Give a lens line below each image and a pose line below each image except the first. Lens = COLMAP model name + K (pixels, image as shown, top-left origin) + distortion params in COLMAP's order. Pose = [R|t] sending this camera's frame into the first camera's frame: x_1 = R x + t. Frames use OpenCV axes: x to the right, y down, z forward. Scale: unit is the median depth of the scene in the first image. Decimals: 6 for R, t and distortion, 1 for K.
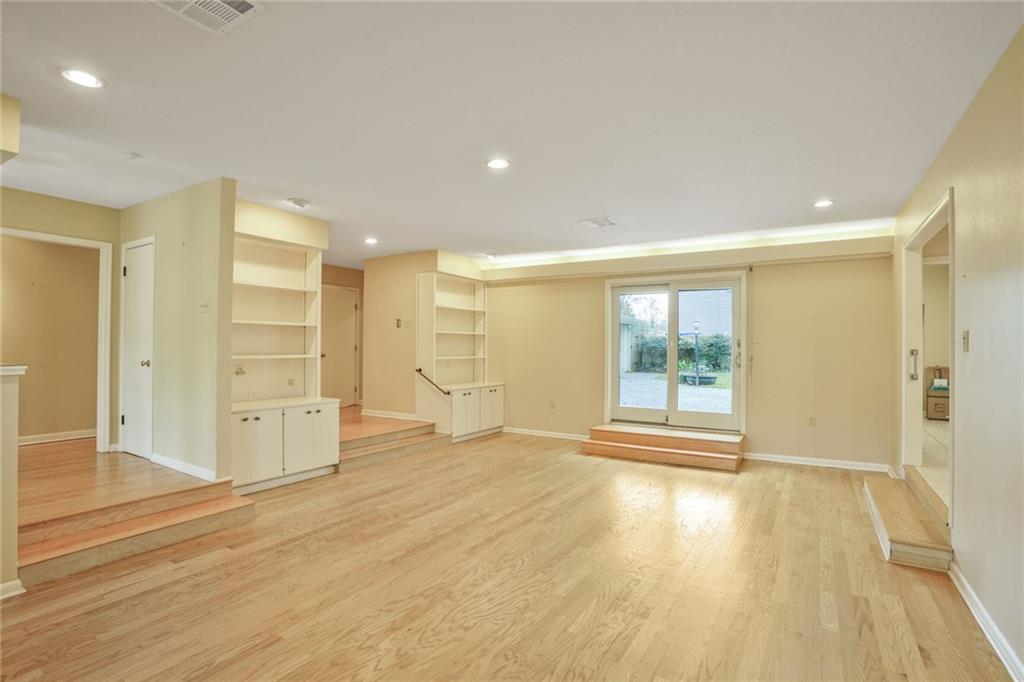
lens RADIAL K [[496.9, 0, 510.0], [0, 496.9, 345.3], [0, 0, 1]] dist [0.002219, 0.000981]
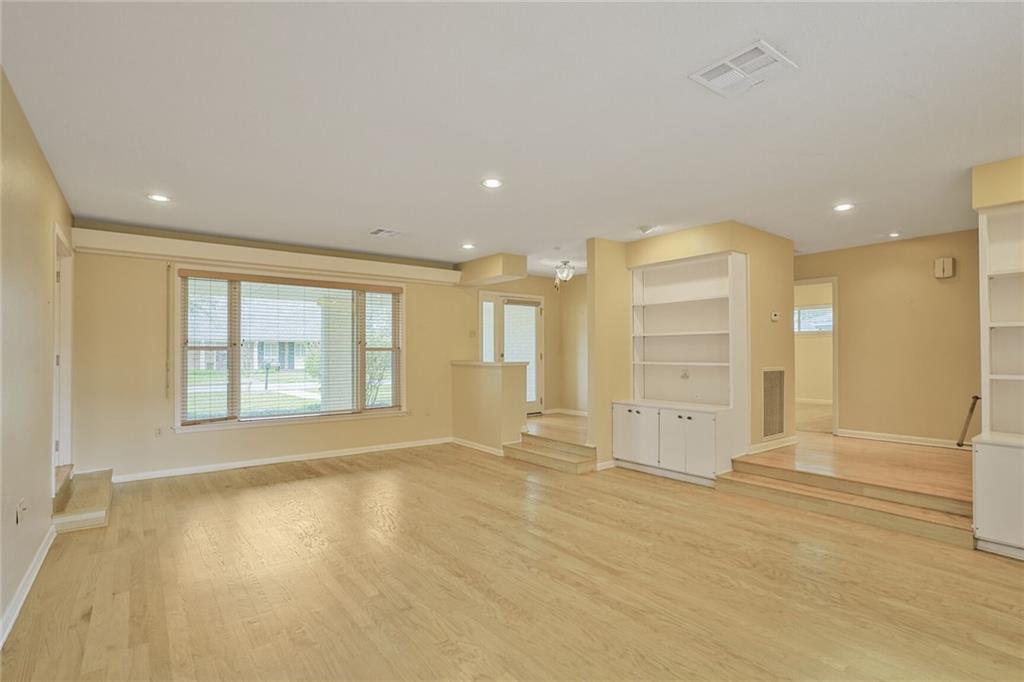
lens RADIAL K [[496.9, 0, 510.9], [0, 496.9, 347.8], [0, 0, 1]] dist [0.002219, 0.000981]
pose [[-0.364280, -0.030288, -0.930797, 0.753242], [0.005826, 0.999377, -0.034800, 0.026444], [0.931271, -0.018100, -0.363877, 1.125335]]
